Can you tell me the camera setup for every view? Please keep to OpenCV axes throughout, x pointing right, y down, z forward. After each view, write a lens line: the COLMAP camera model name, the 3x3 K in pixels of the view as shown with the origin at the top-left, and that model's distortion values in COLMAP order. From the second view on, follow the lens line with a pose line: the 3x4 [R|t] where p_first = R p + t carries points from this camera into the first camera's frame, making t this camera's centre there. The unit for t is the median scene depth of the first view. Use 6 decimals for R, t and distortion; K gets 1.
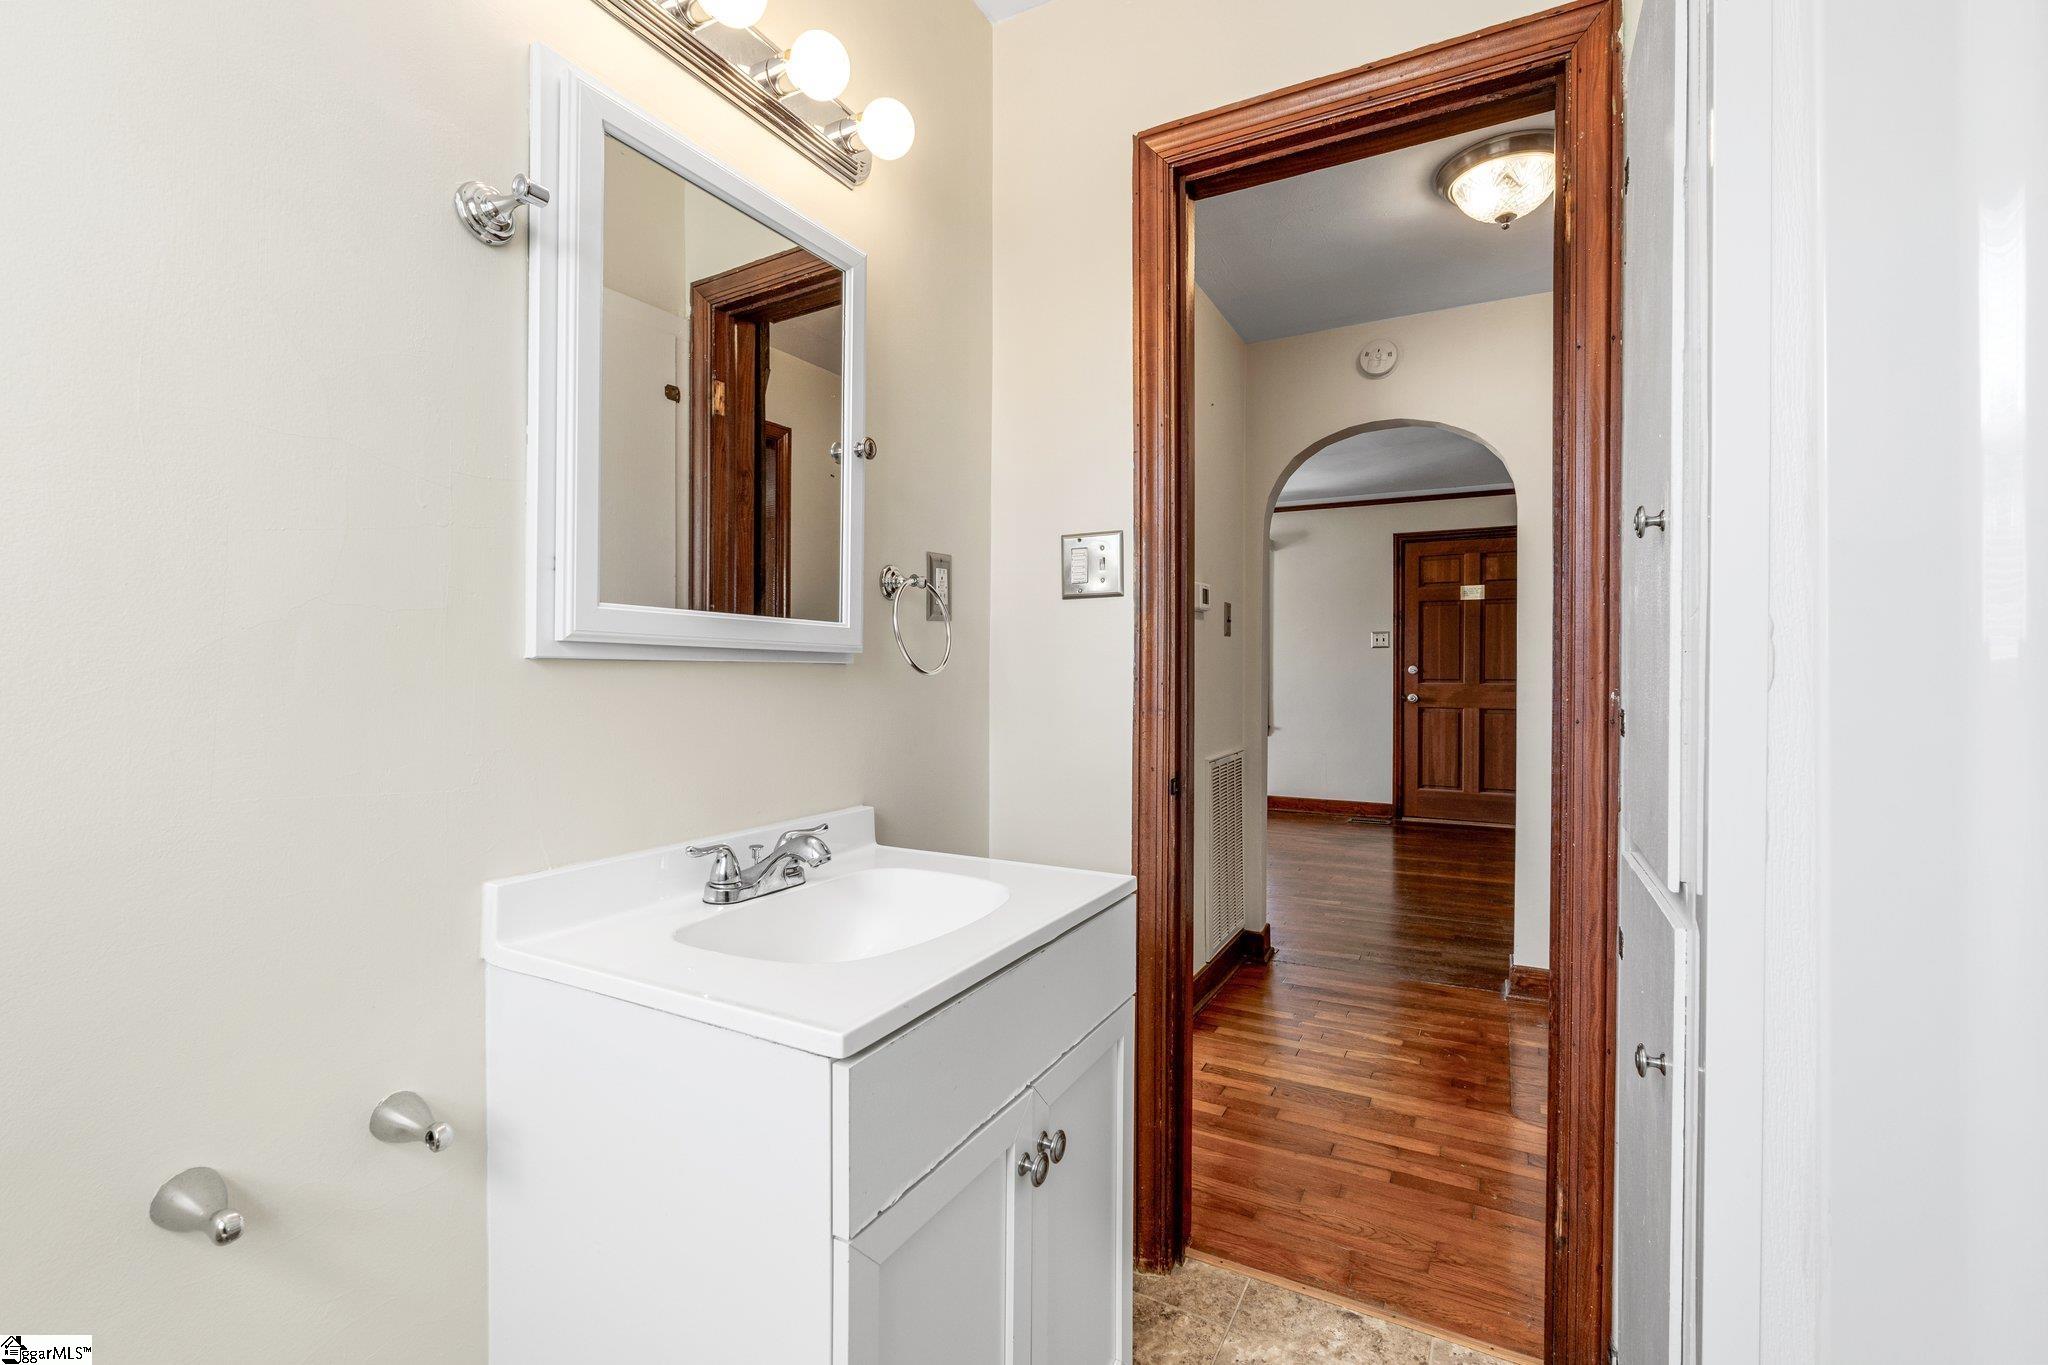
lens RADIAL K [[889.4, 0, 1044.5], [0, 889.4, 682.3], [0, 0, 1]] dist [-0.007737, 0.000163]
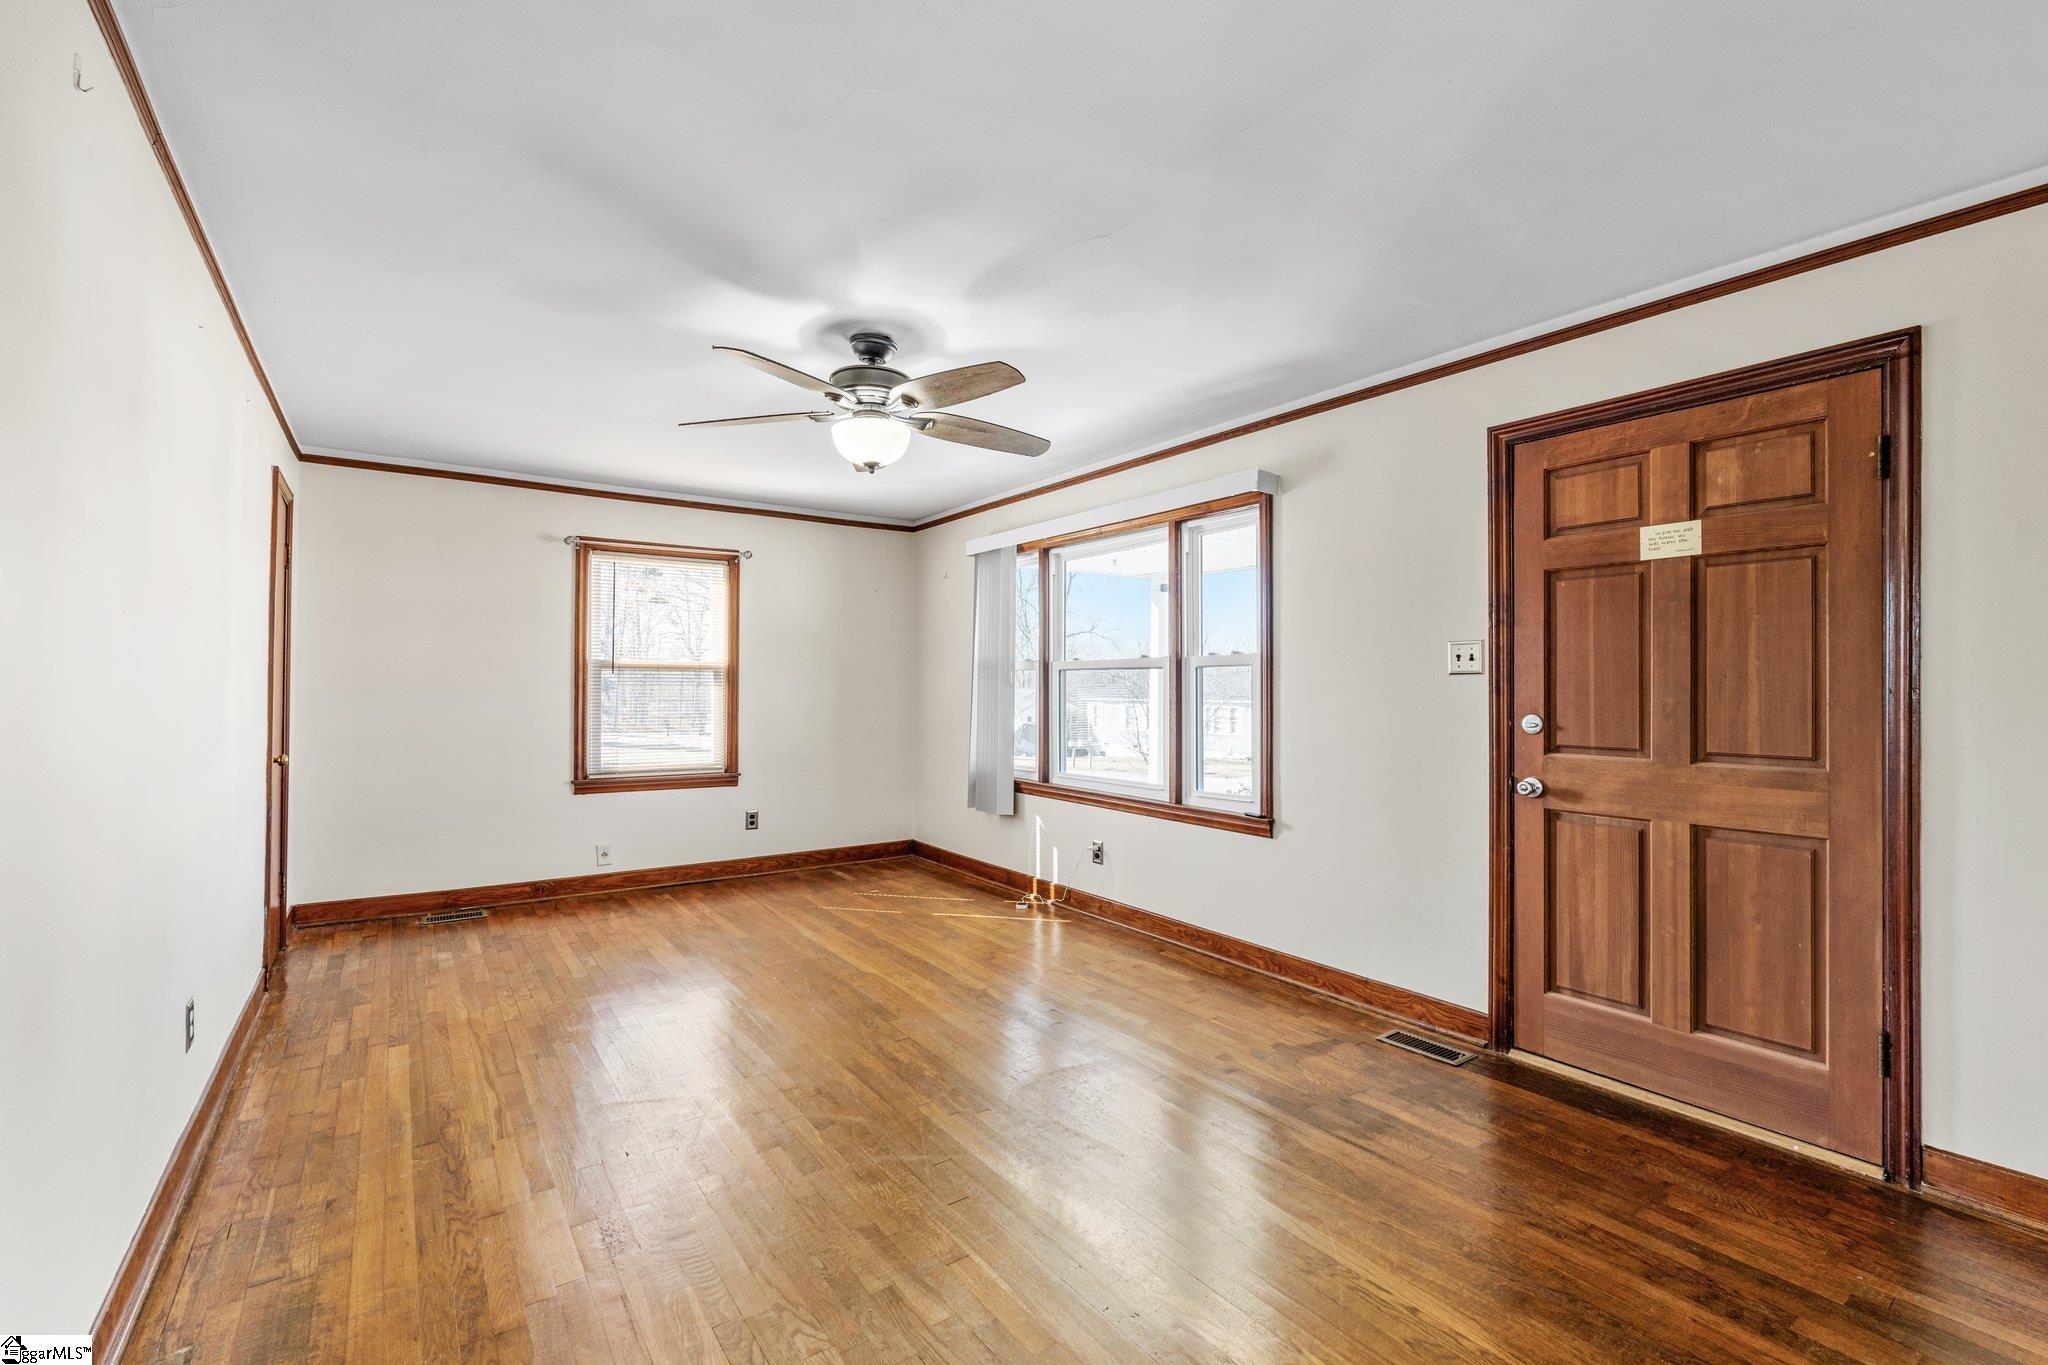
lens RADIAL K [[889.4, 0, 1032.1], [0, 889.4, 682.5], [0, 0, 1]] dist [-0.007737, 0.000163]
pose [[0.905132, -0.007560, -0.425064, 0.378678], [0.004994, 0.999962, -0.007151, -0.033246], [0.425102, 0.004350, 0.905135, 0.489778]]
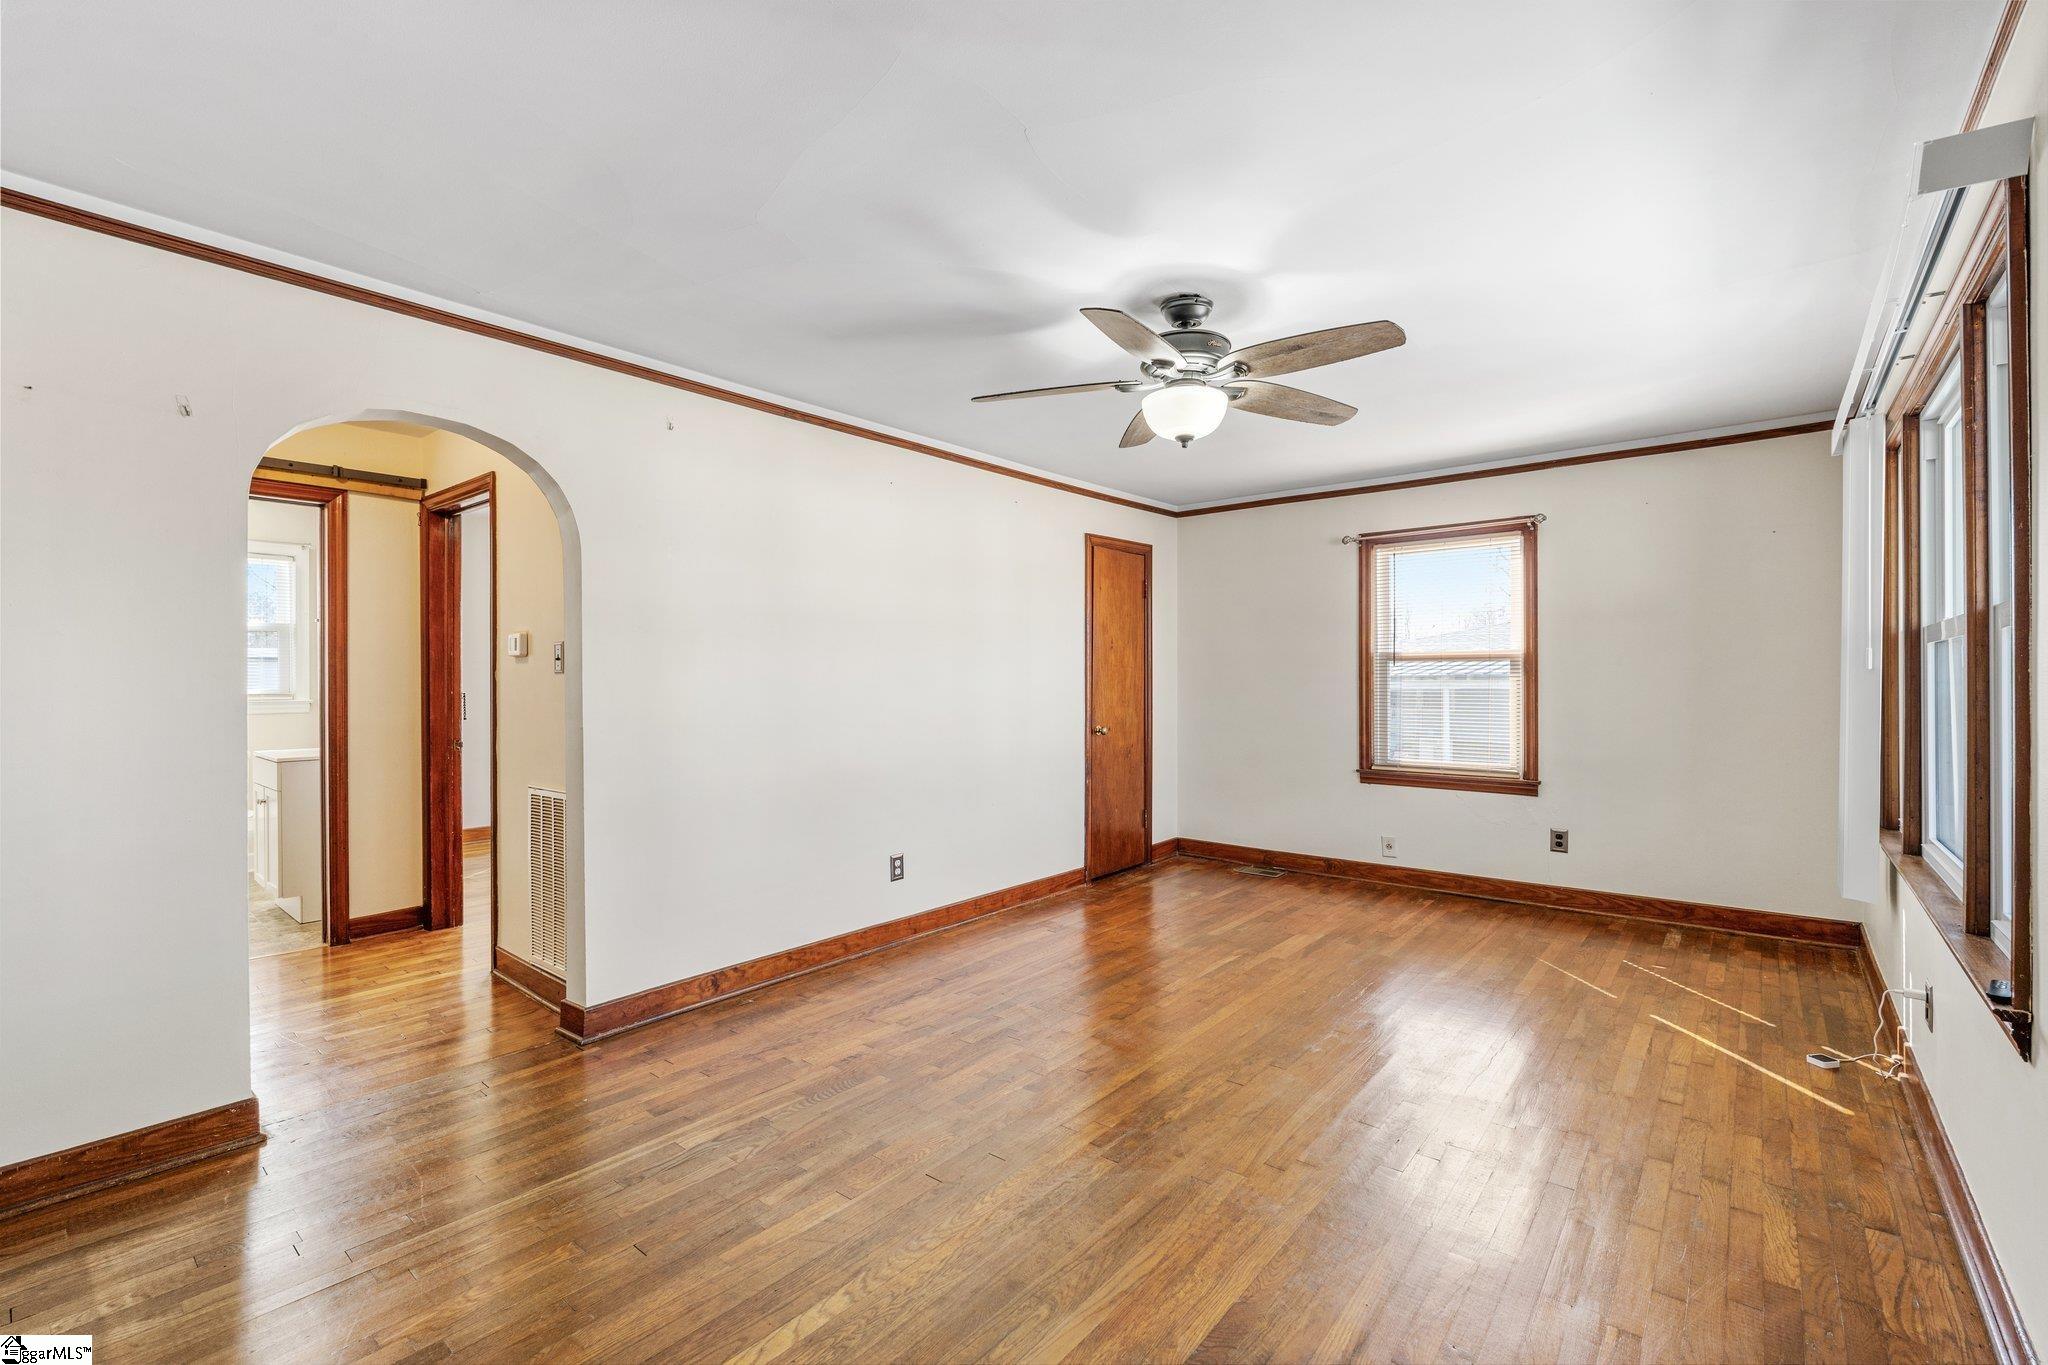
lens RADIAL K [[889.4, 0, 1017.3], [0, 889.4, 678.1], [0, 0, 1]] dist [-0.007737, 0.000163]
pose [[-0.192712, -0.010477, -0.981199, 0.540754], [0.005144, 0.999918, -0.011687, -0.030259], [0.981242, -0.007299, -0.192642, 0.874478]]
